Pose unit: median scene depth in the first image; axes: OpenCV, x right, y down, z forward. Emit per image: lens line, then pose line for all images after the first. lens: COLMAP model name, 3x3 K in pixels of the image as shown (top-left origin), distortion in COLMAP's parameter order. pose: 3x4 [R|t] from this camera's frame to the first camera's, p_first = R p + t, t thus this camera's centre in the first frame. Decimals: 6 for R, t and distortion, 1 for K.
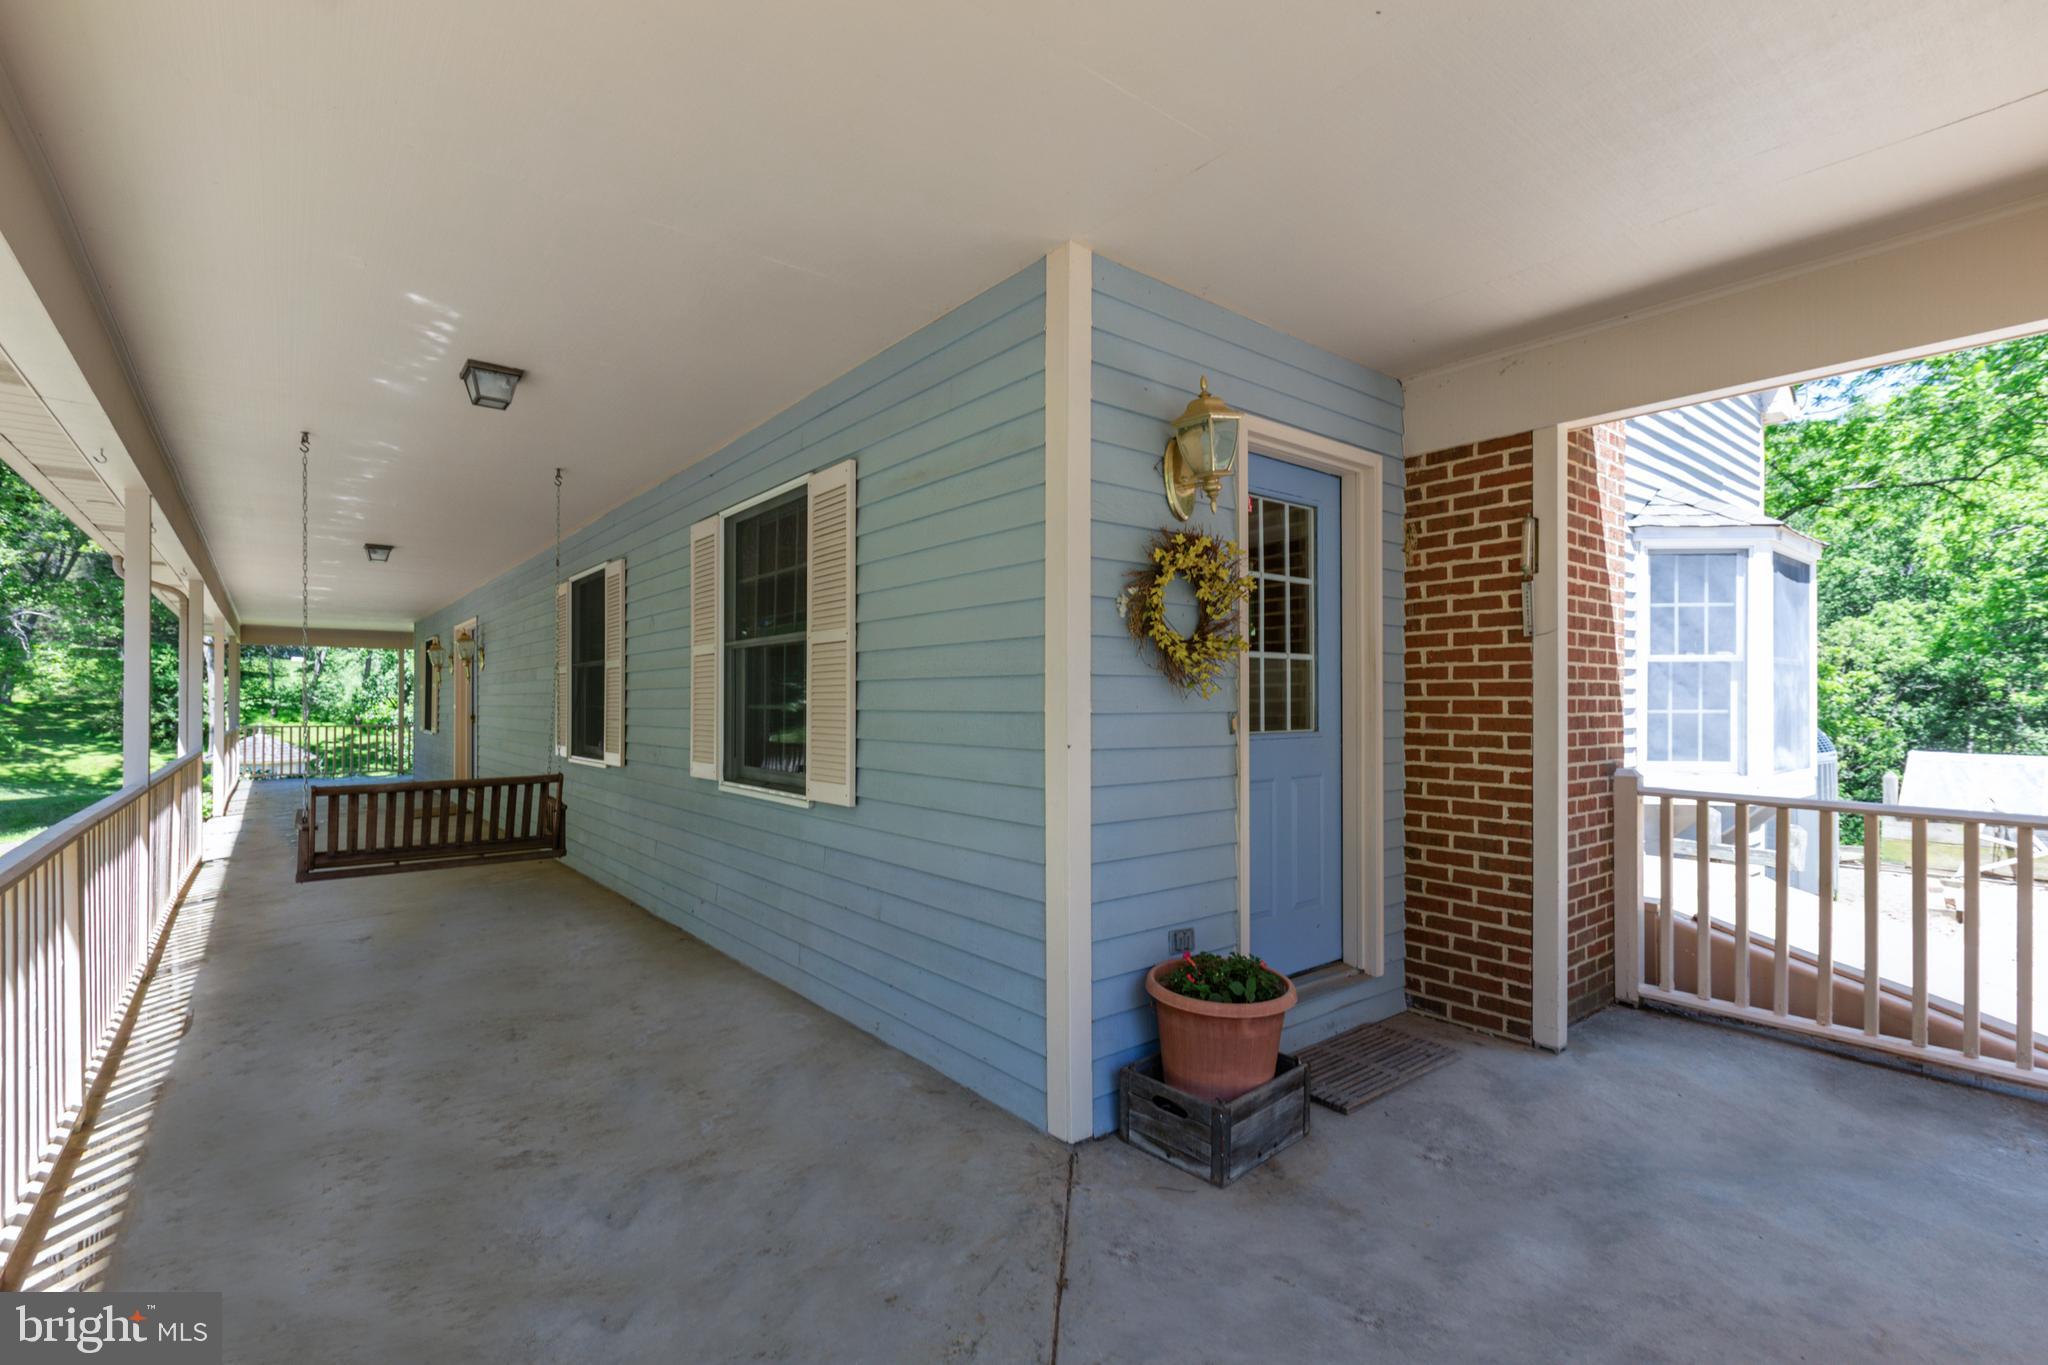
lens RADIAL K [[937.6, 0, 1066.8], [0, 937.6, 694.2], [0, 0, 1]] dist [0.008596, -0.002402]
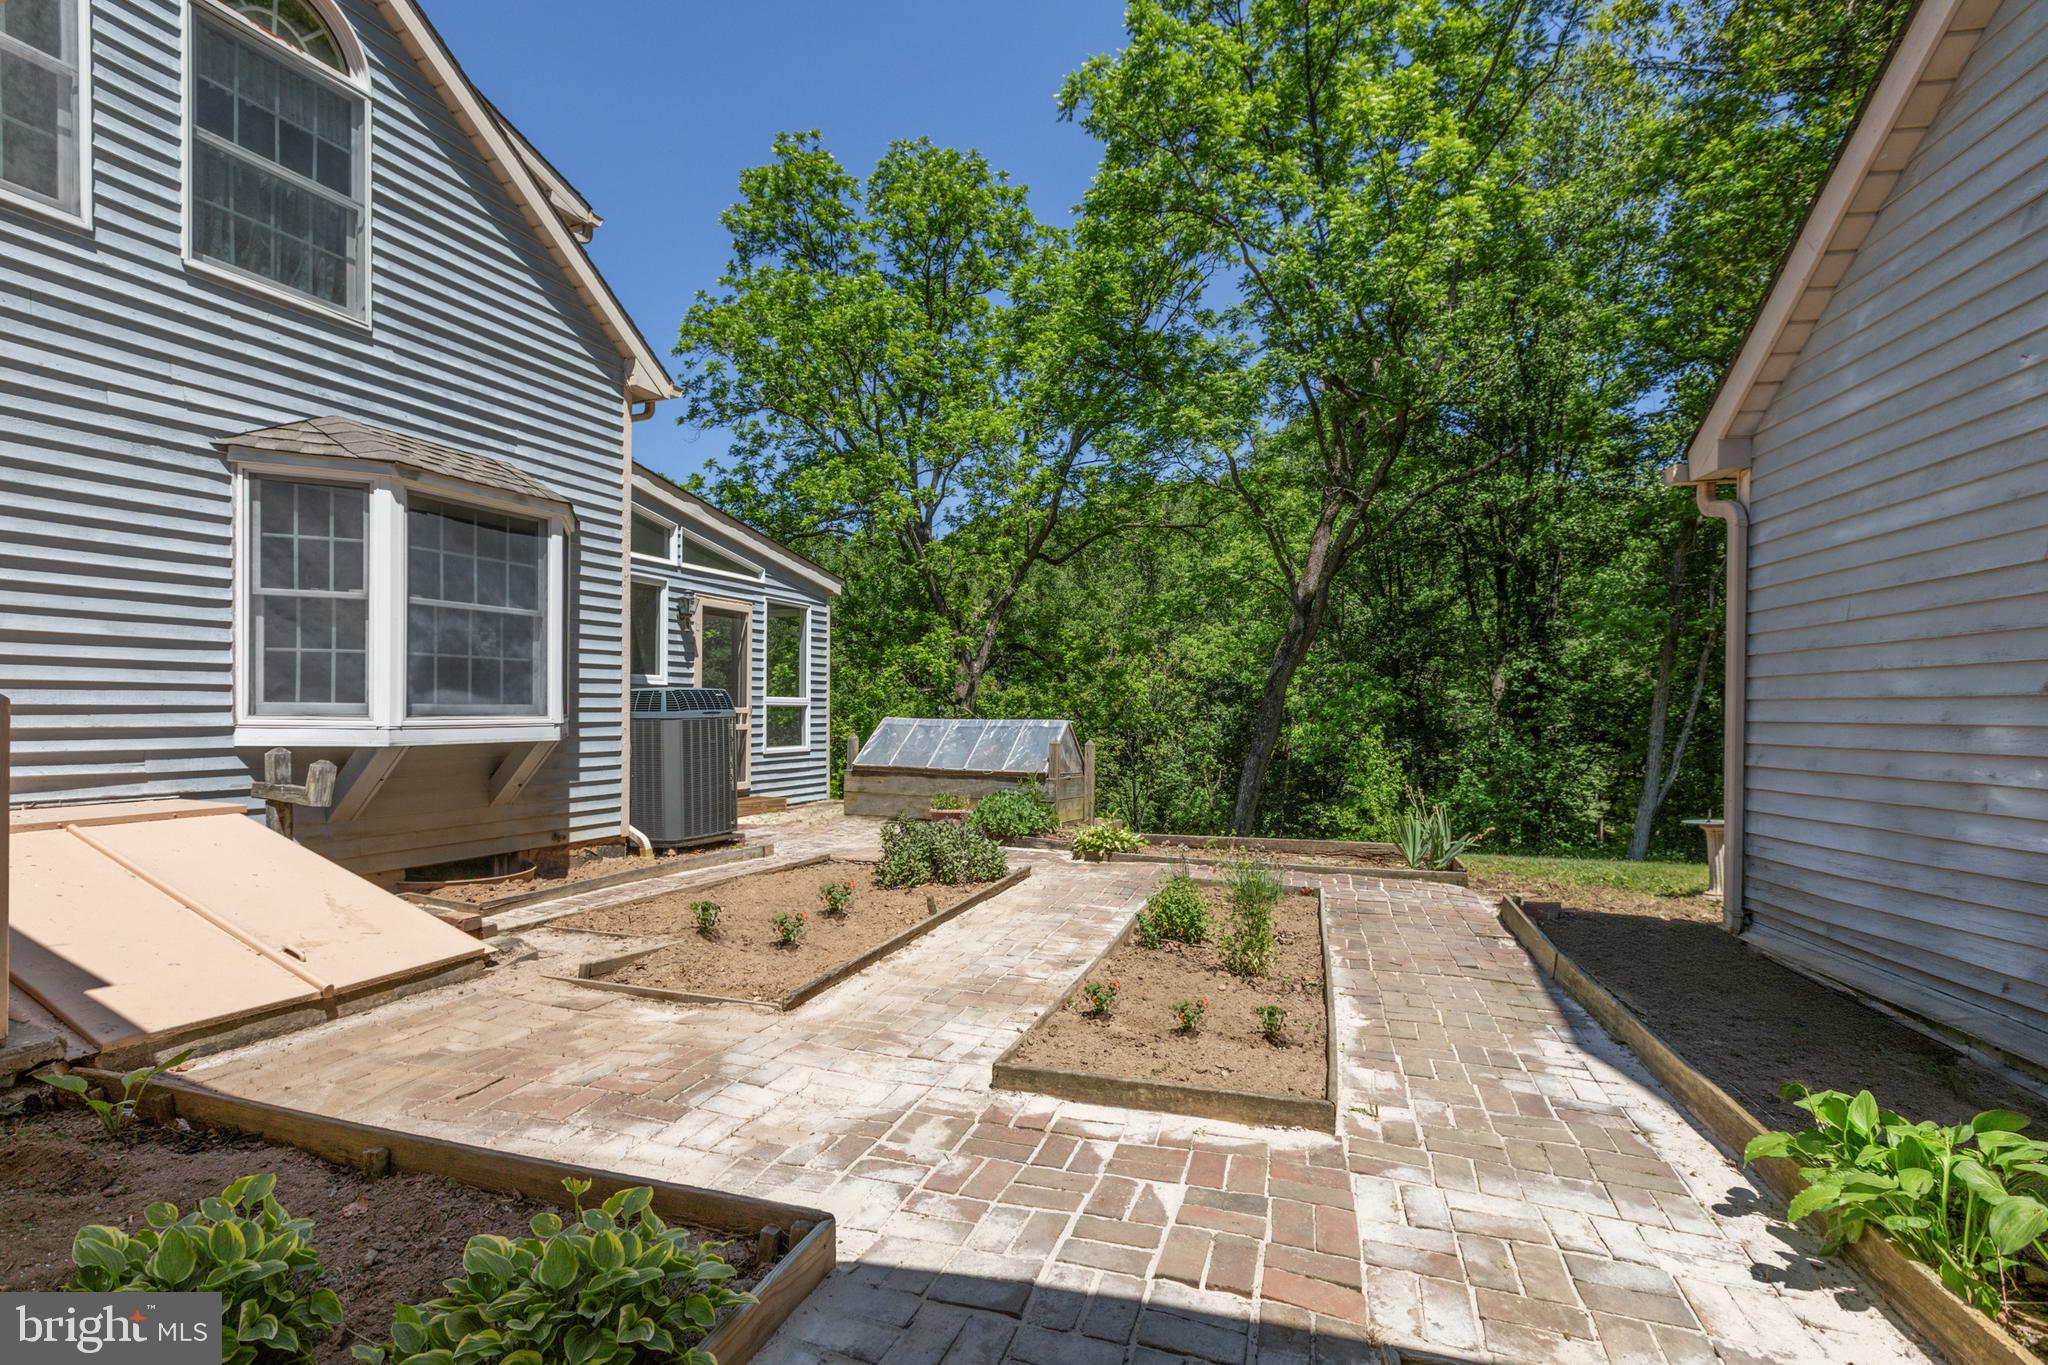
lens RADIAL K [[937.6, 0, 1025.0], [0, 937.6, 703.1], [0, 0, 1]] dist [0.008596, -0.002402]
pose [[0.882920, 0.009571, 0.469425, 0.856515], [-0.014853, 0.999861, 0.007551, 0.055547], [-0.469288, -0.013639, 0.882940, -0.187415]]
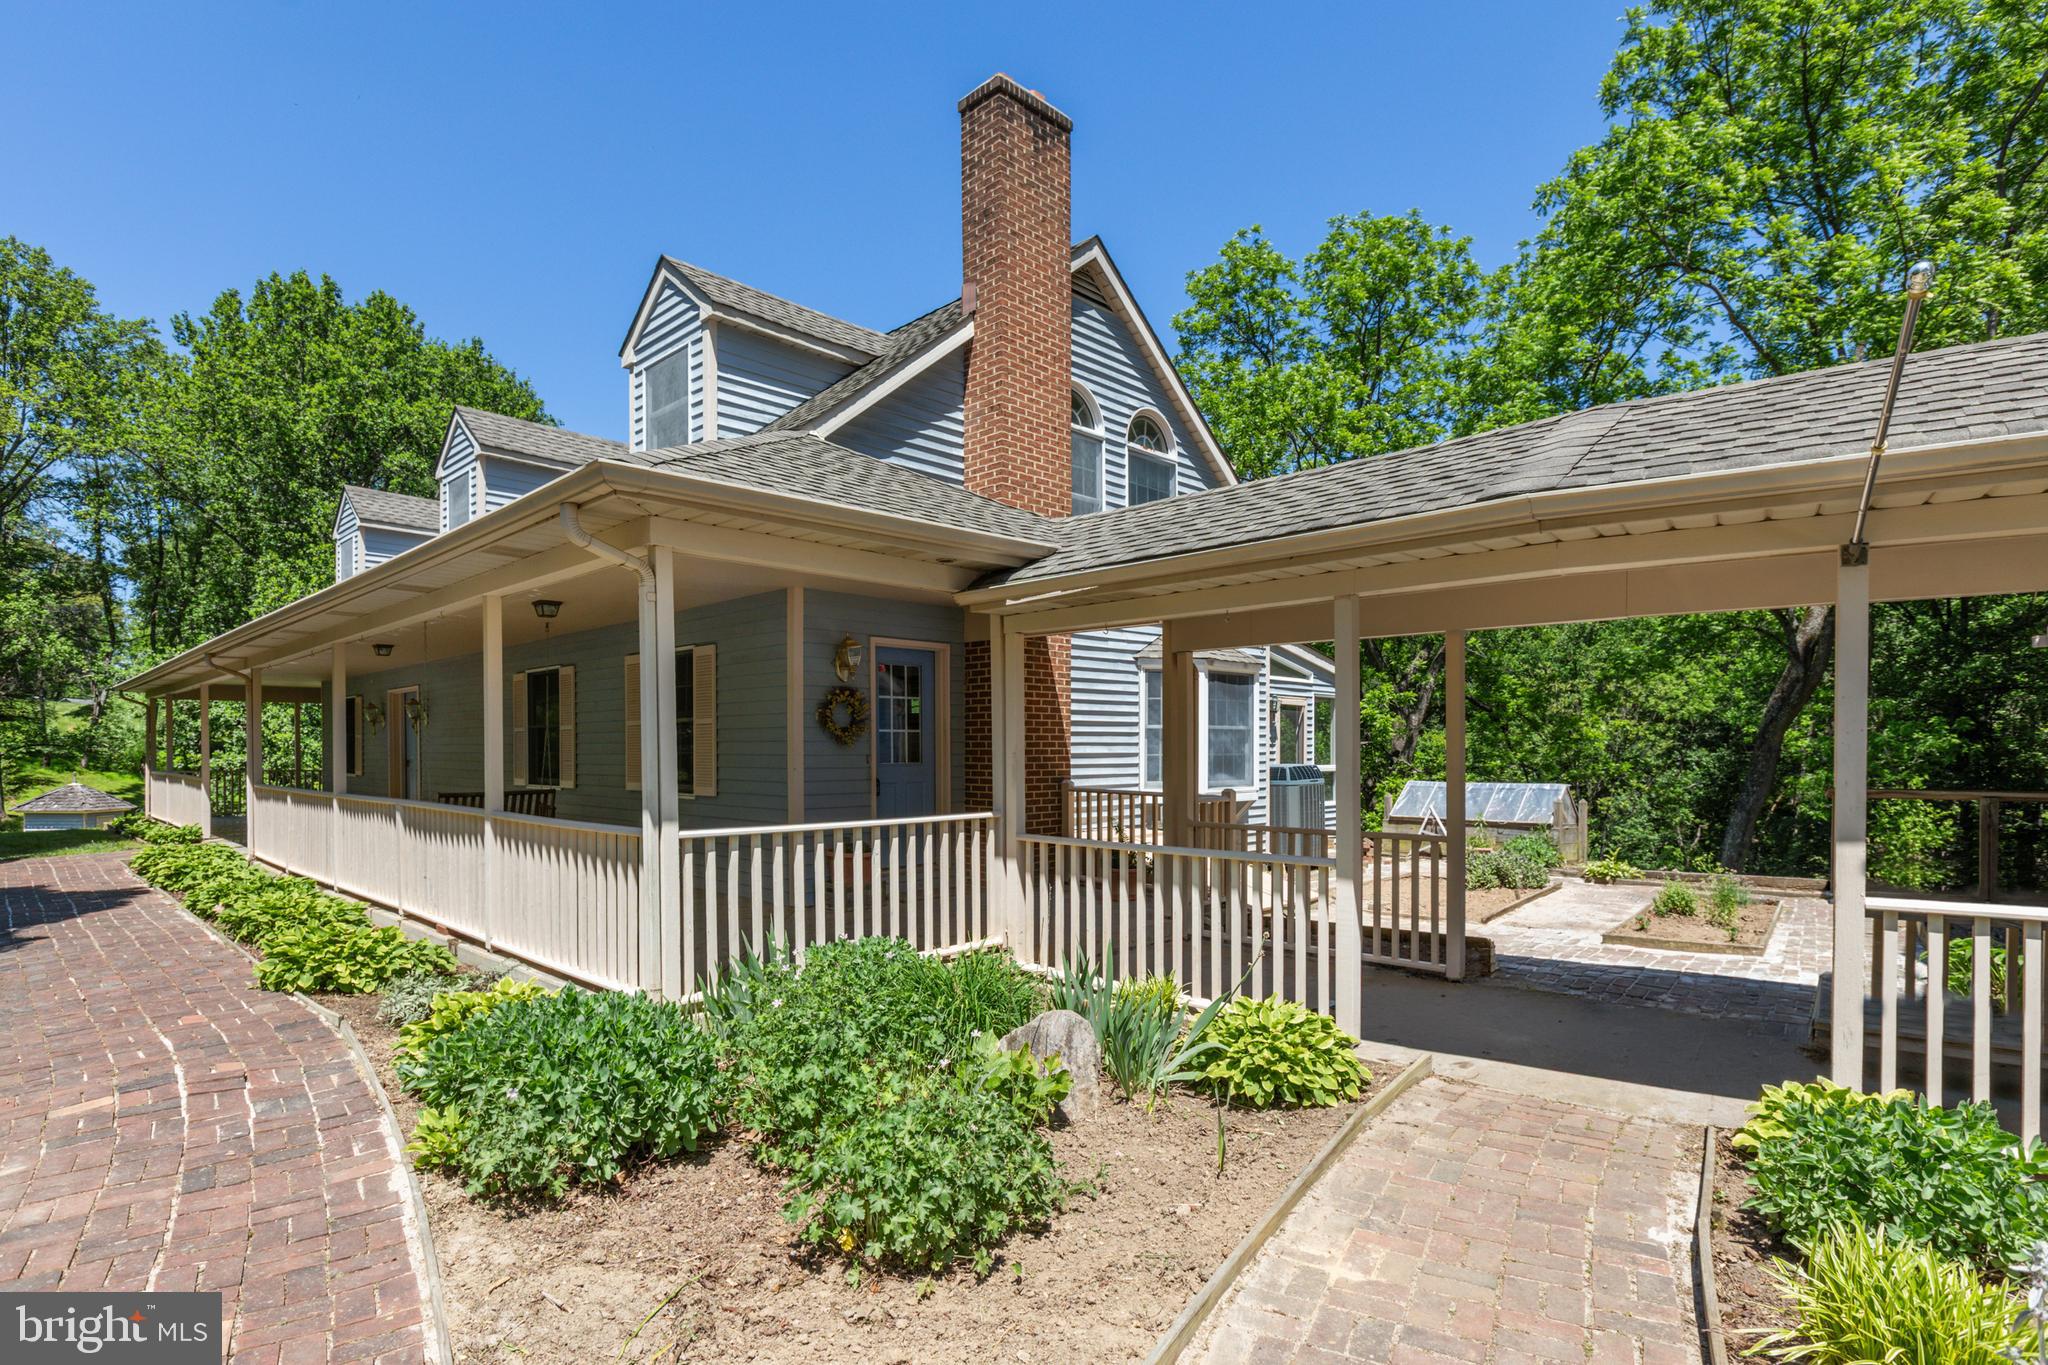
lens RADIAL K [[975.7, 0, 1054.6], [0, 975.7, 763.8], [0, 0, 1]] dist [0.003404, -0.000279]
pose [[0.993816, -0.002855, 0.111003, 0.214440], [0.000165, 0.999706, 0.024236, -0.010939], [-0.111040, -0.024068, 0.993524, -0.945456]]
